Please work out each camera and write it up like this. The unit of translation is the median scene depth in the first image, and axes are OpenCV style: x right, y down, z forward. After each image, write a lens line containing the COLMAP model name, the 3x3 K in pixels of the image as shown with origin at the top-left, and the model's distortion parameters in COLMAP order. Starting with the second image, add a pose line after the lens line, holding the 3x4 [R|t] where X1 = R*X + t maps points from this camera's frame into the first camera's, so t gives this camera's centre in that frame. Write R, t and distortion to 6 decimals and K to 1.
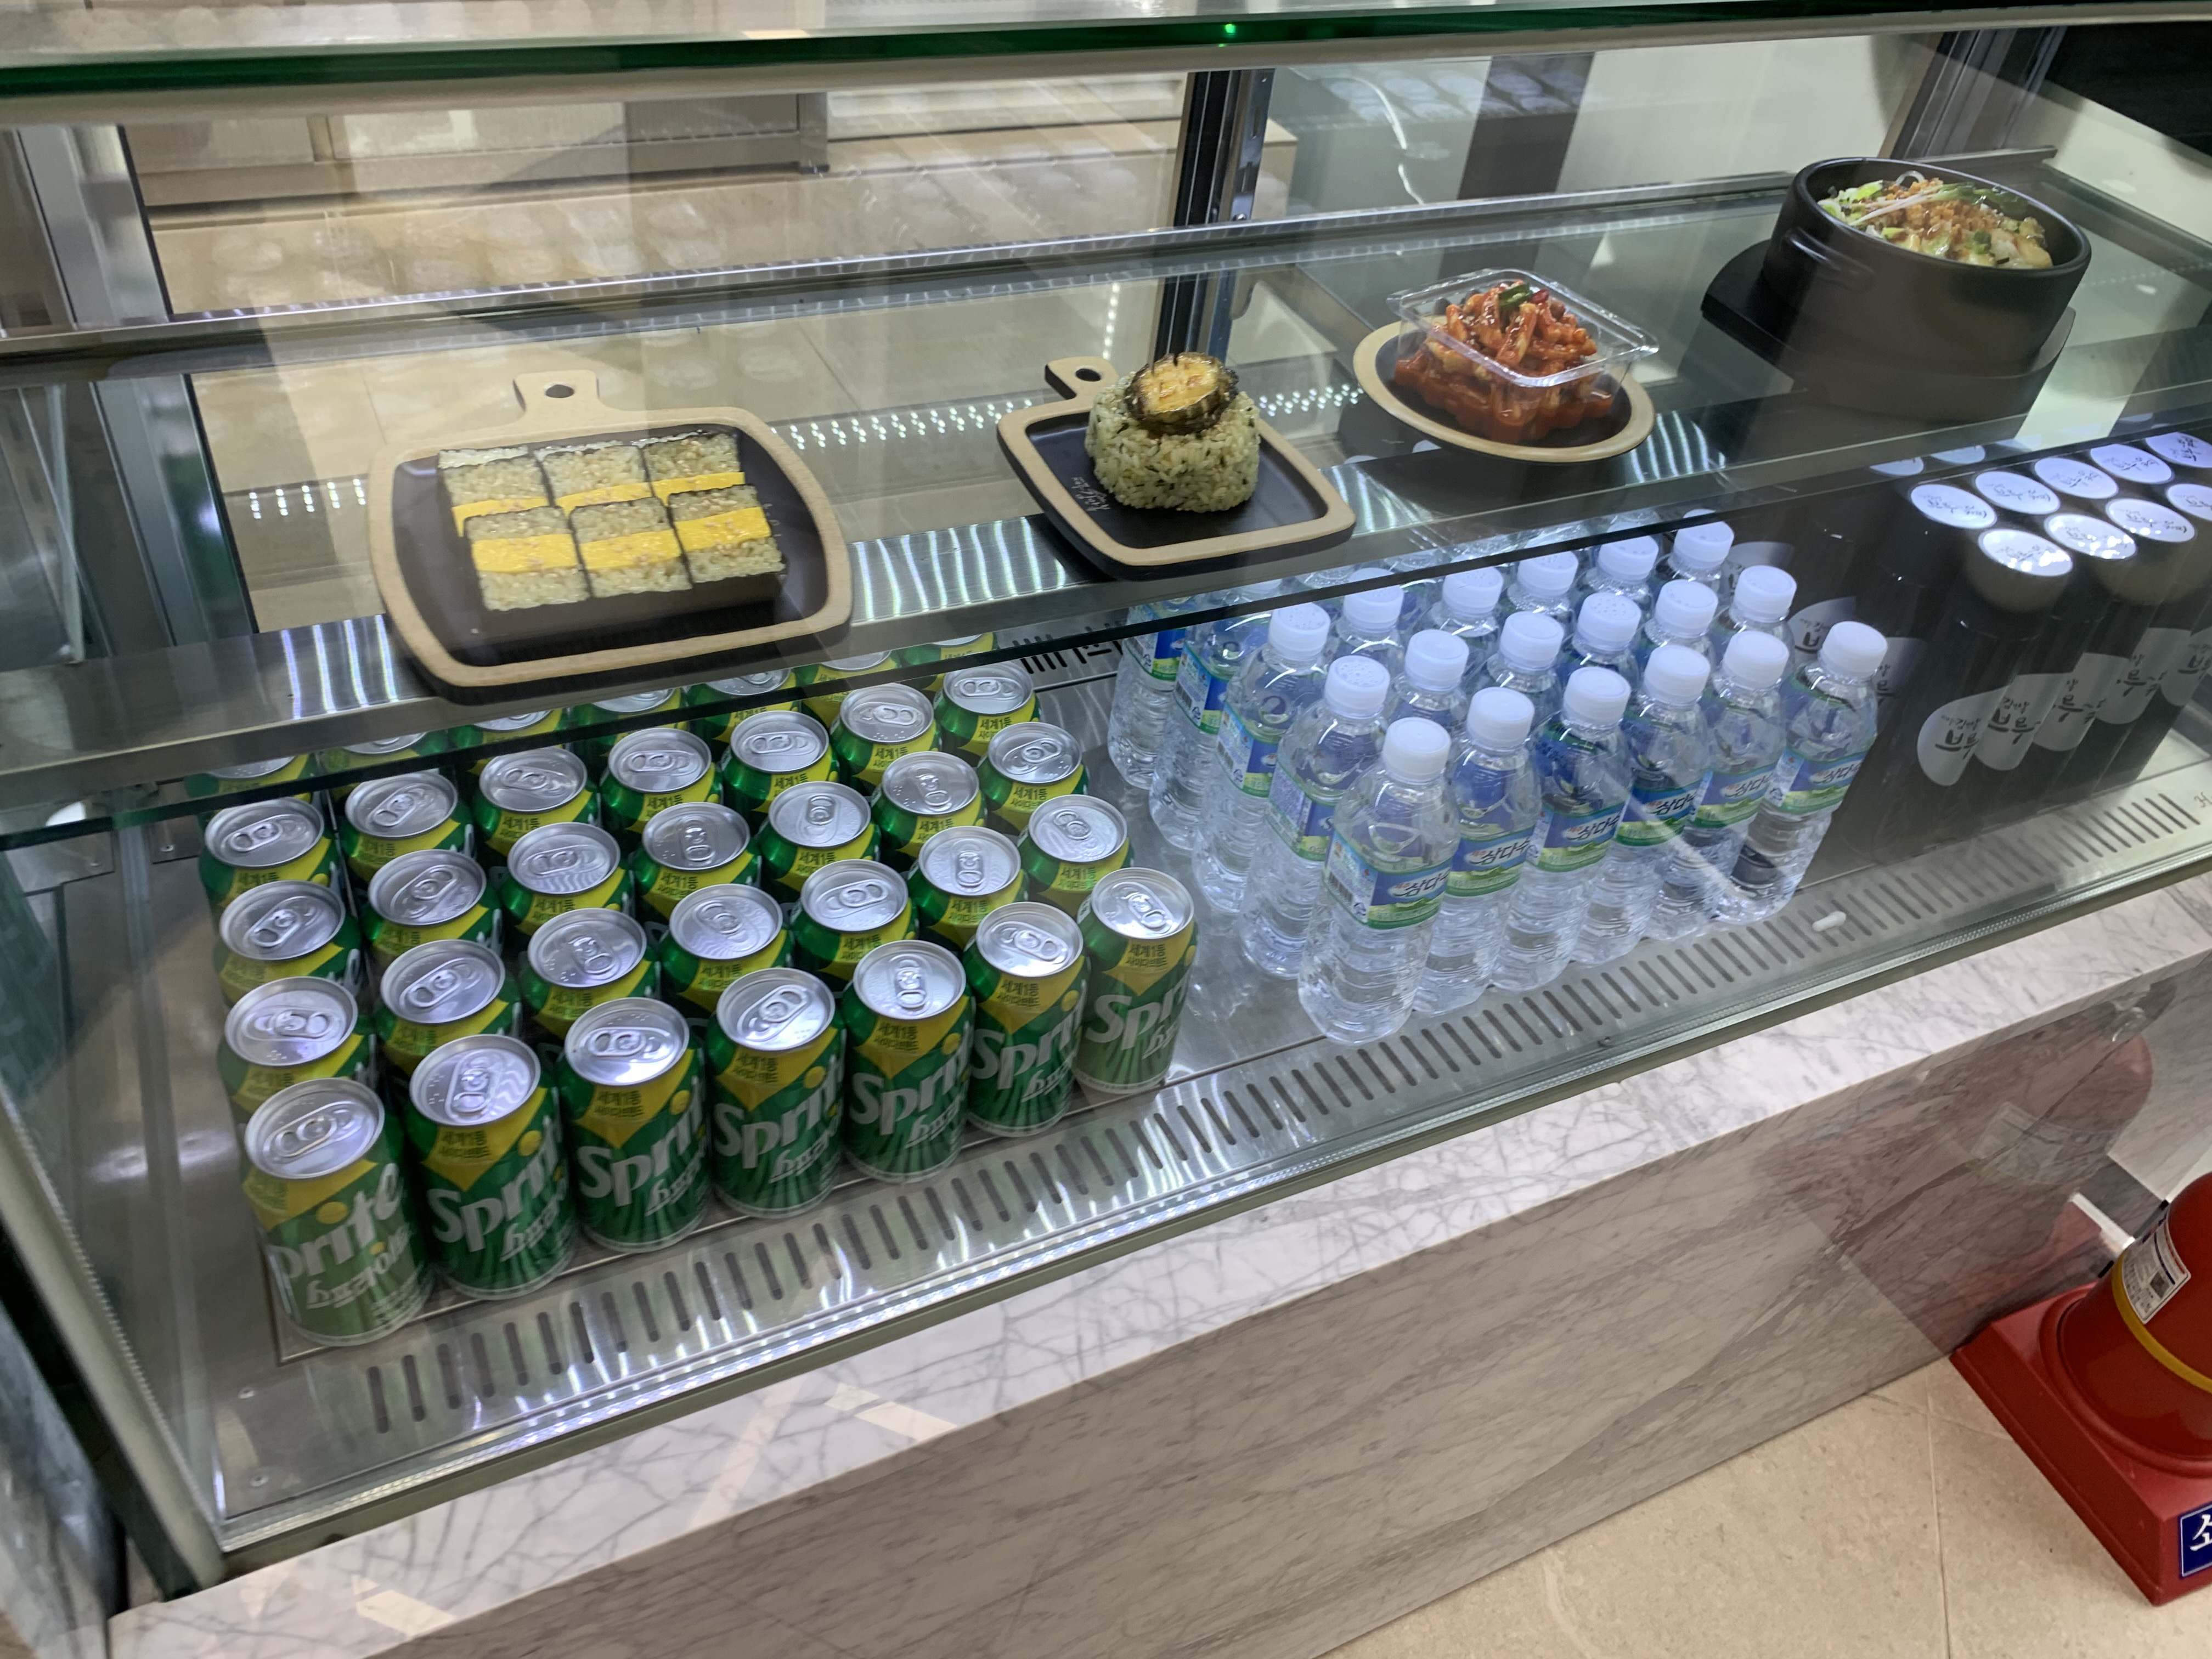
lens RADIAL K [[1670.5, 0, 1085.8], [0, 1670.5, 822.0], [0, 0, 1]] dist [0.021526, -0.021756]
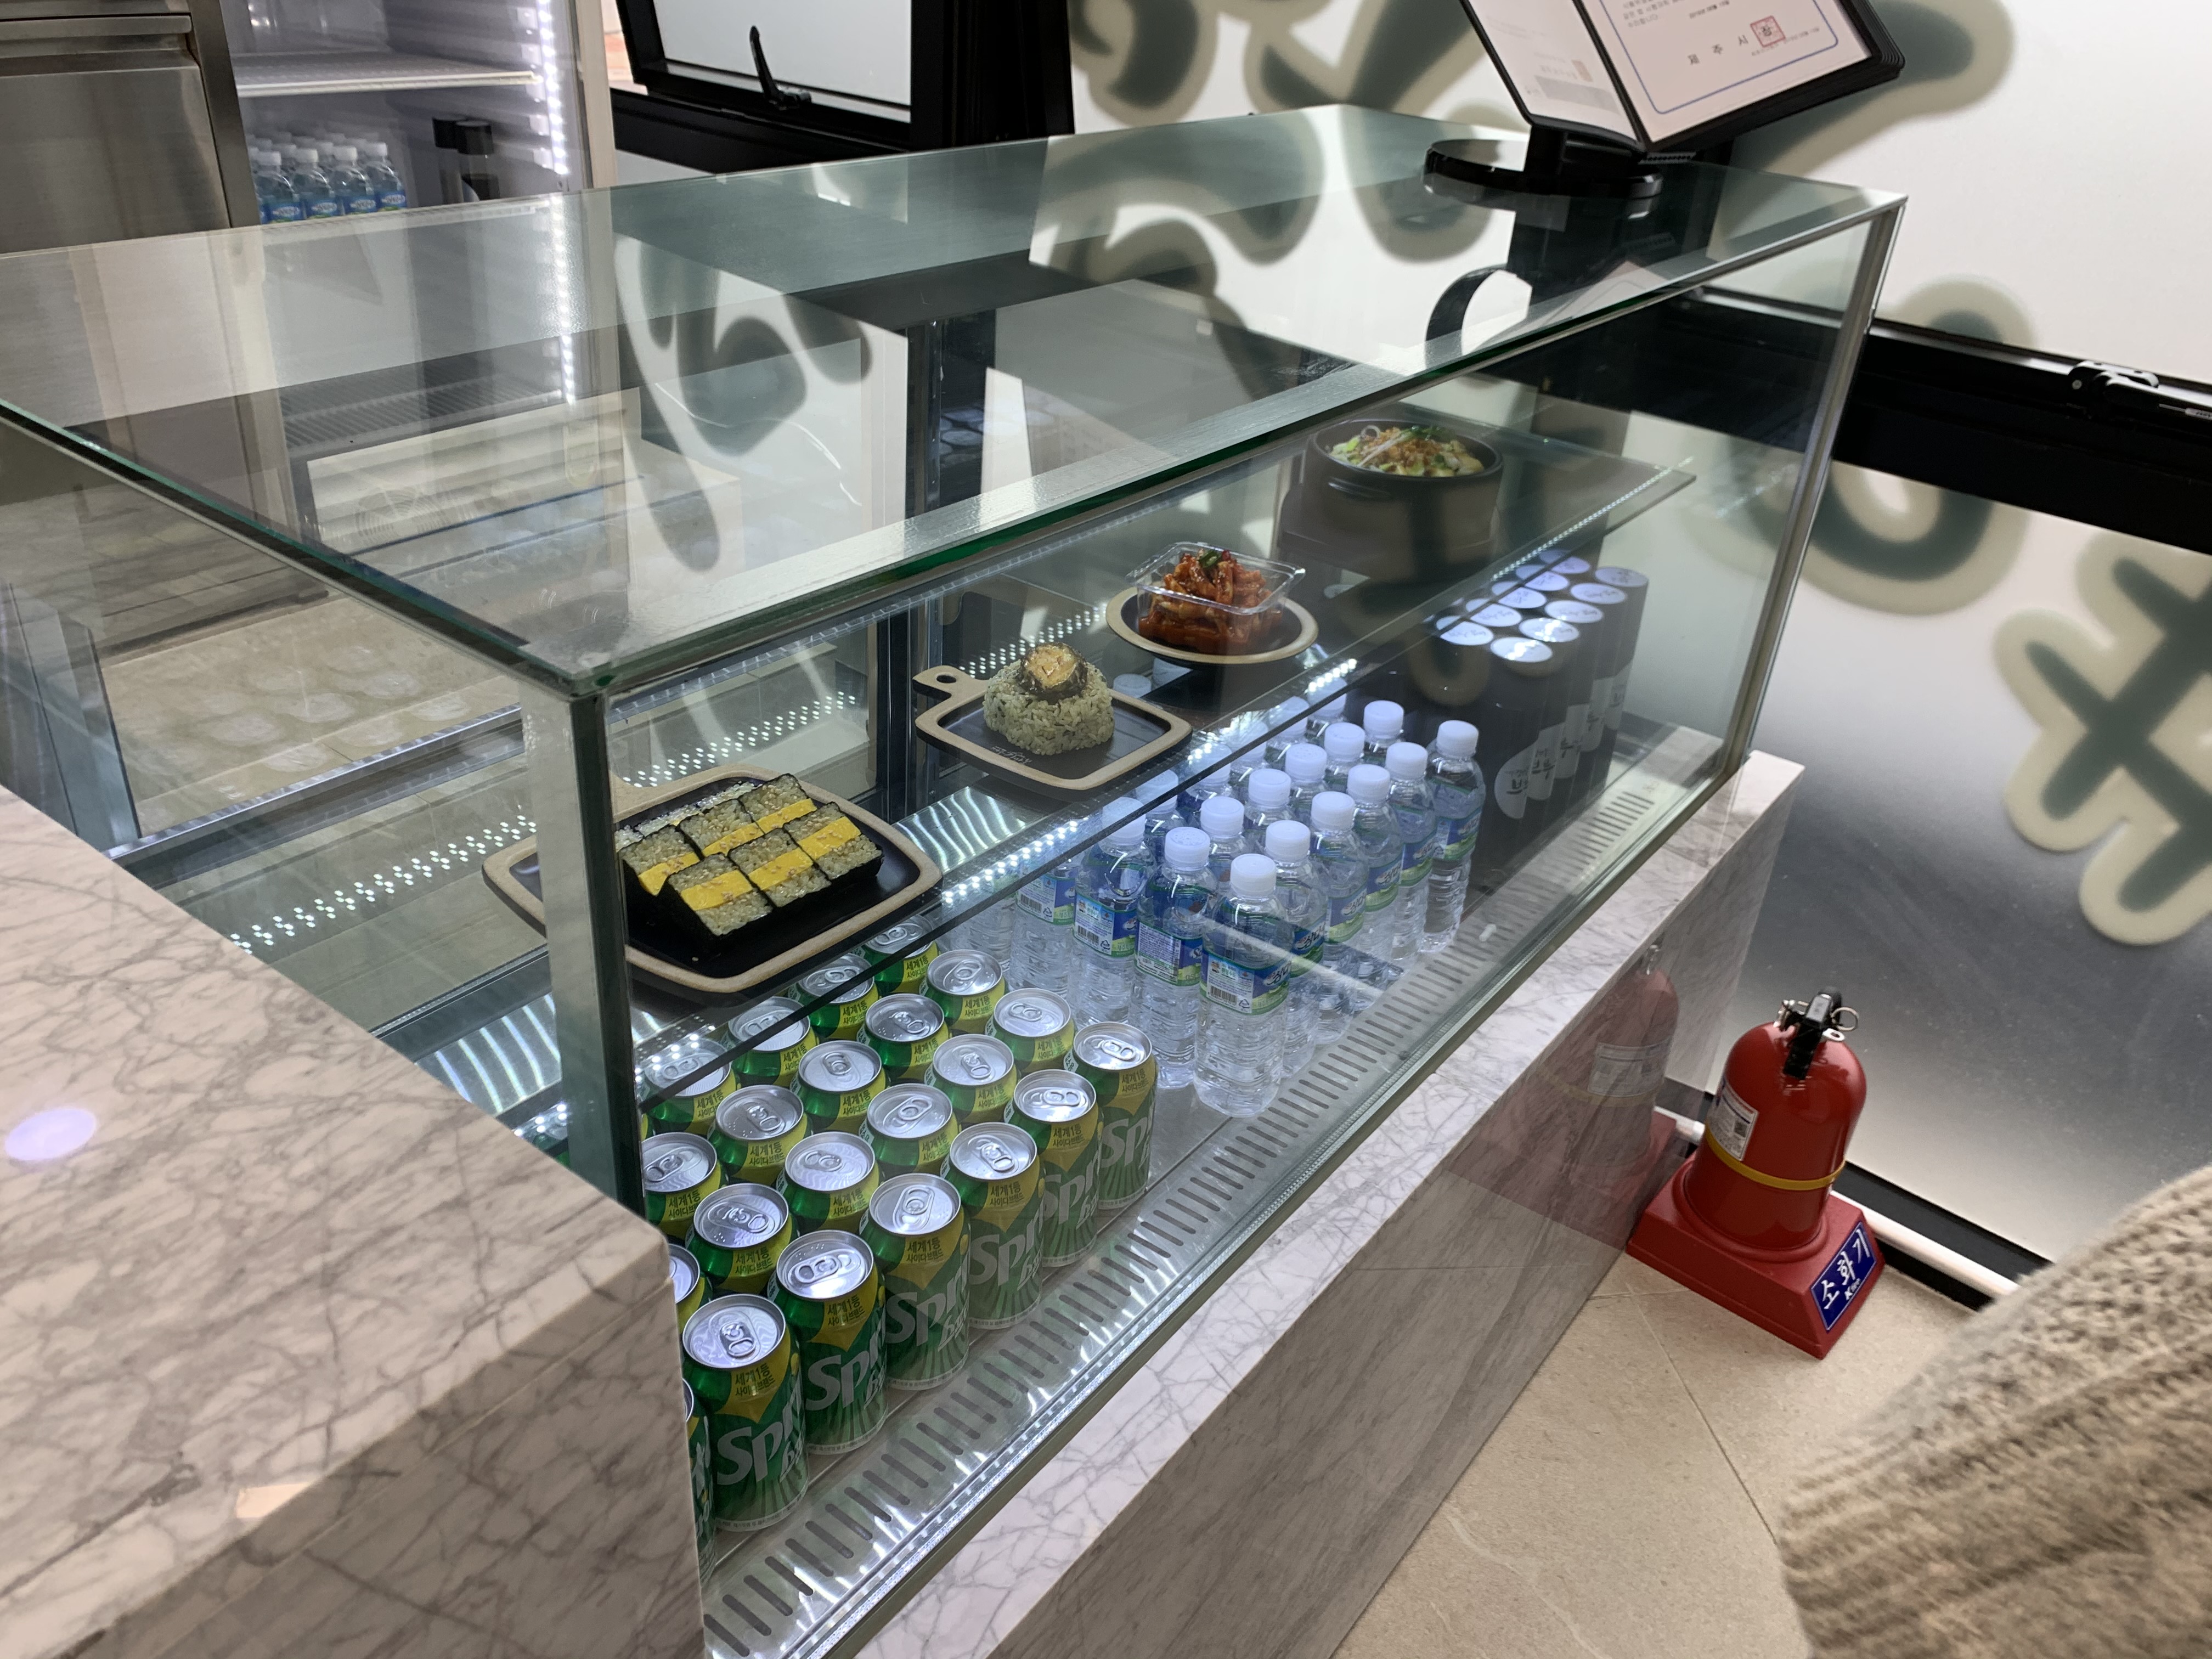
lens RADIAL K [[1670.5, 0, 1115.4], [0, 1670.5, 824.3], [0, 0, 1]] dist [0.021526, -0.021756]
pose [[0.889464, -0.266178, 0.371488, -0.369822], [0.323018, 0.941198, -0.099025, 0.014409], [-0.323285, 0.208076, 0.923142, -0.222395]]
